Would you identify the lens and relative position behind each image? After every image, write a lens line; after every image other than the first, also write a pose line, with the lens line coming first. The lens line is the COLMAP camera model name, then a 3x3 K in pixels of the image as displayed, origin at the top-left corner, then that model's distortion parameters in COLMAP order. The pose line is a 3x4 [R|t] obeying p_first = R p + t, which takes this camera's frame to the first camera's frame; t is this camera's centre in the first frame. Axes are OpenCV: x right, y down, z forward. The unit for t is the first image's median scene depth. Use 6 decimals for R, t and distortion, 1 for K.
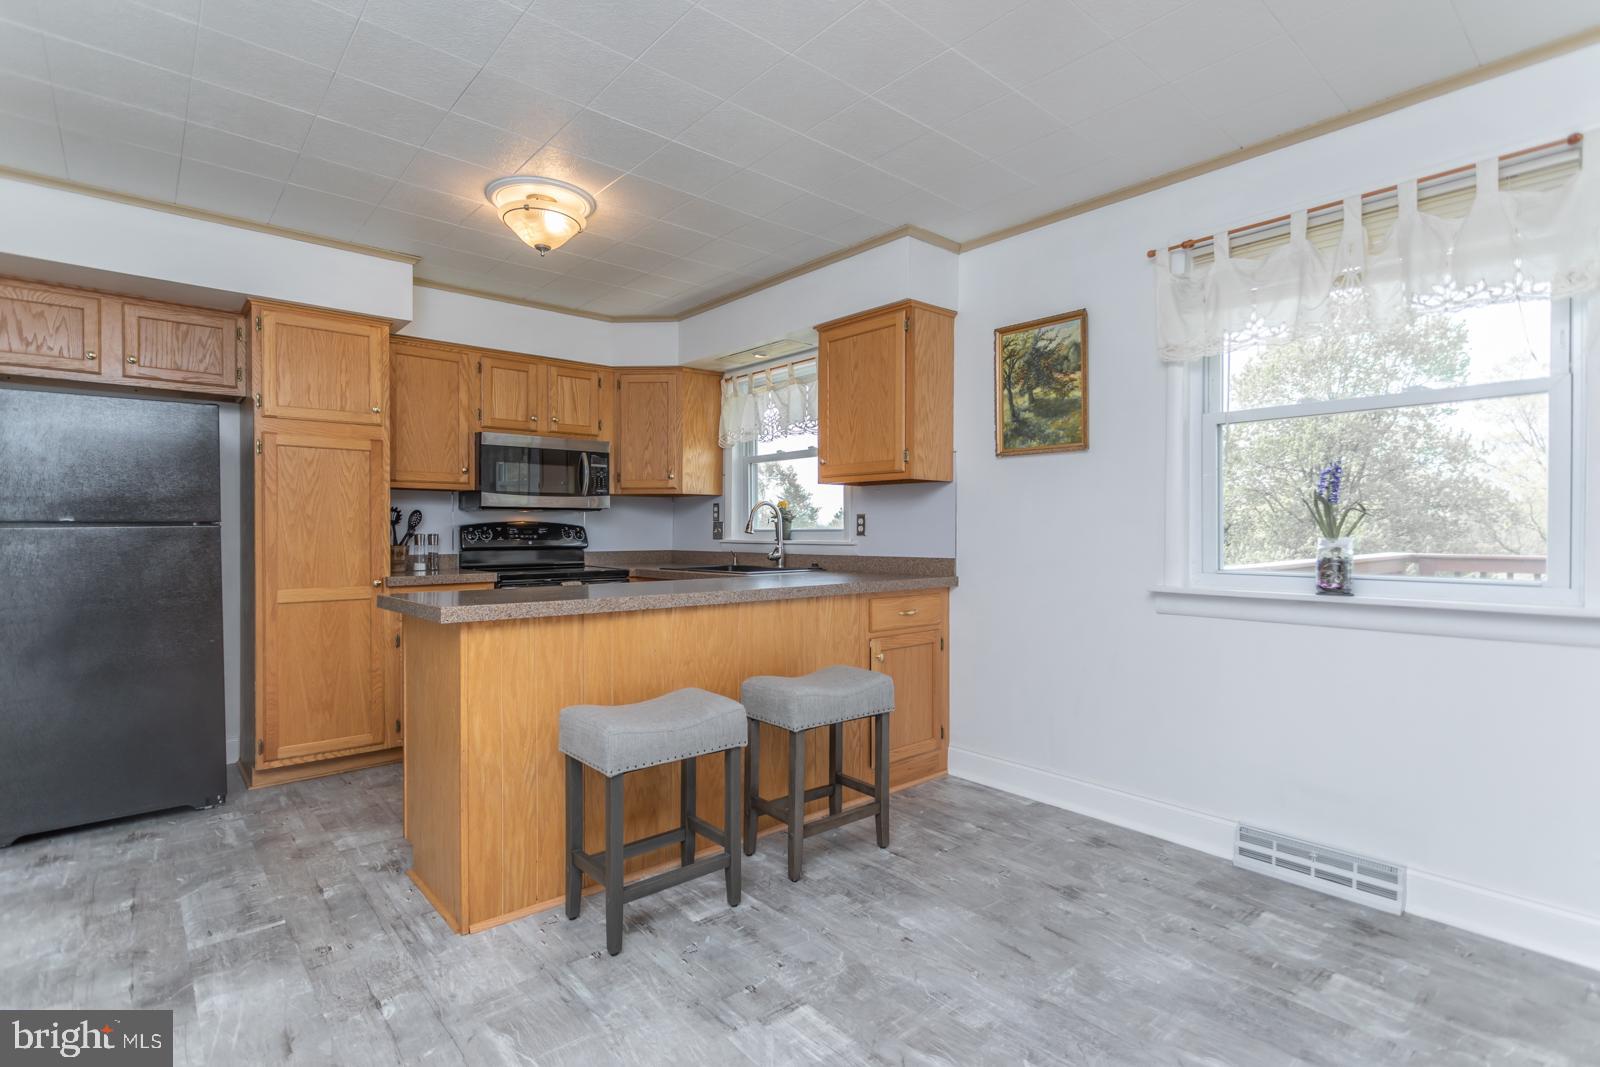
lens RADIAL K [[788.1, 0, 834.3], [0, 788.1, 534.0], [0, 0, 1]] dist [0.001115, 0.000133]
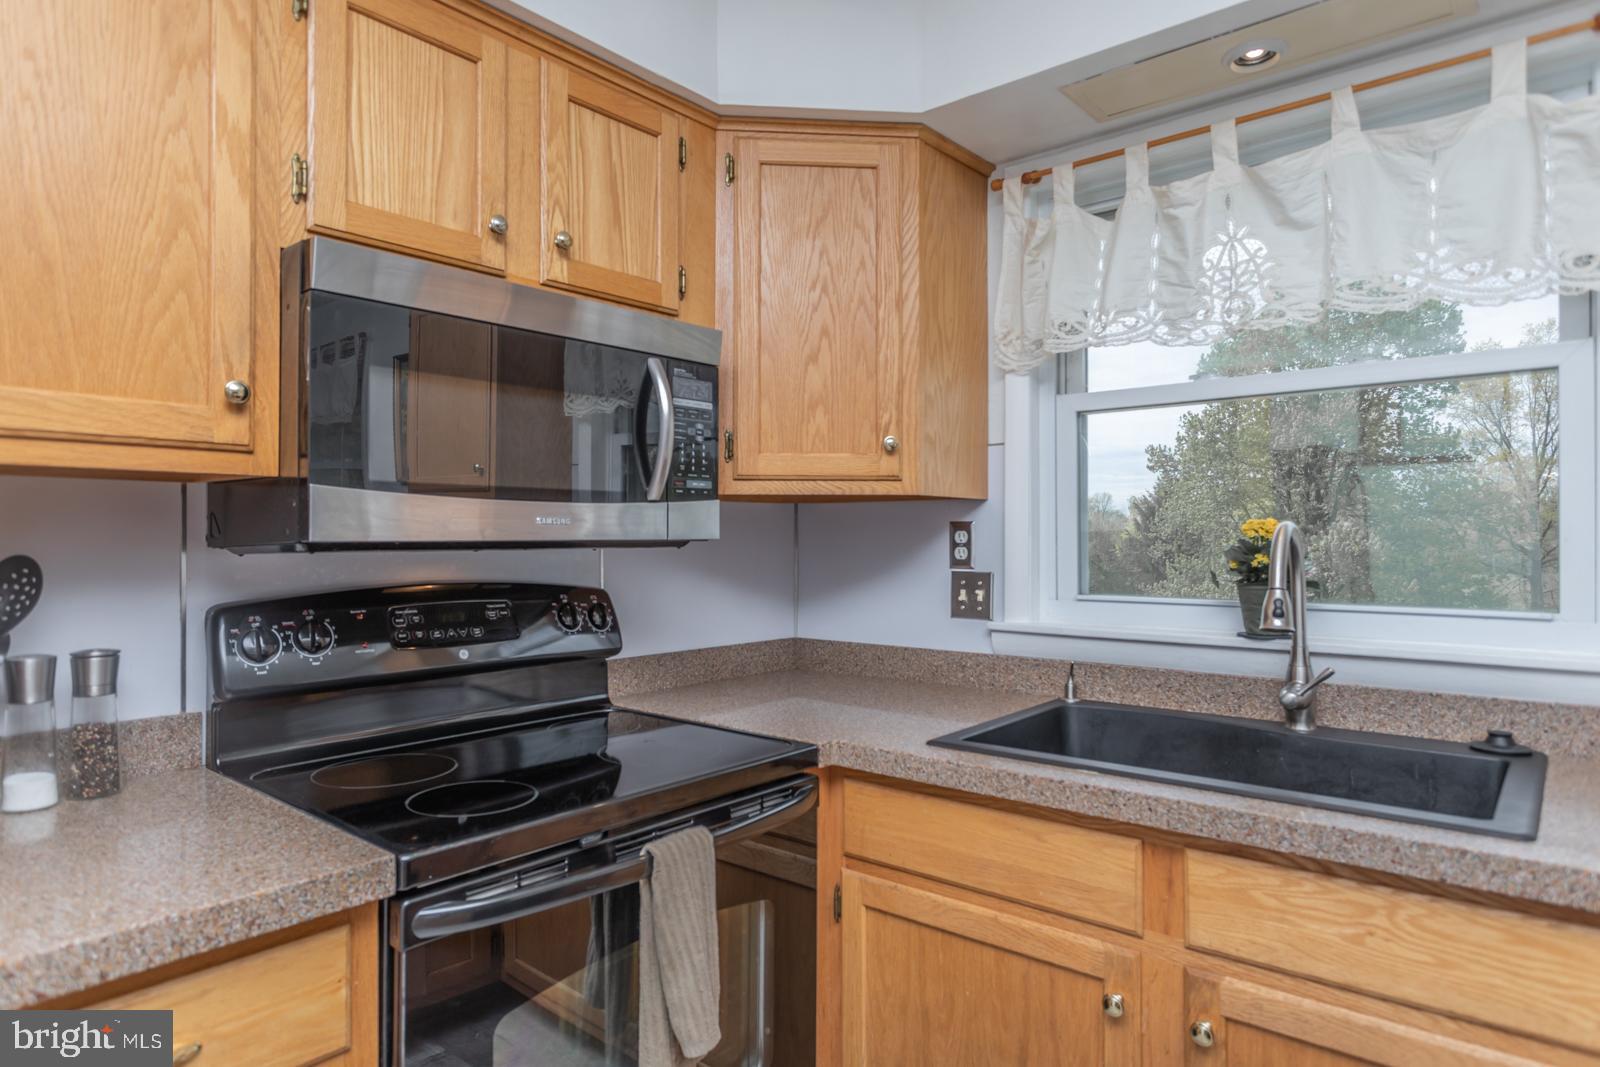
lens RADIAL K [[923.4, 0, 817.2], [0, 923.4, 526.6], [0, 0, 1]] dist [-0.001032, 0.001954]
pose [[0.989750, 0.001867, 0.142802, -0.413383], [0.000196, 0.999896, -0.014432, -0.044797], [-0.142814, 0.014312, 0.989646, 0.861847]]
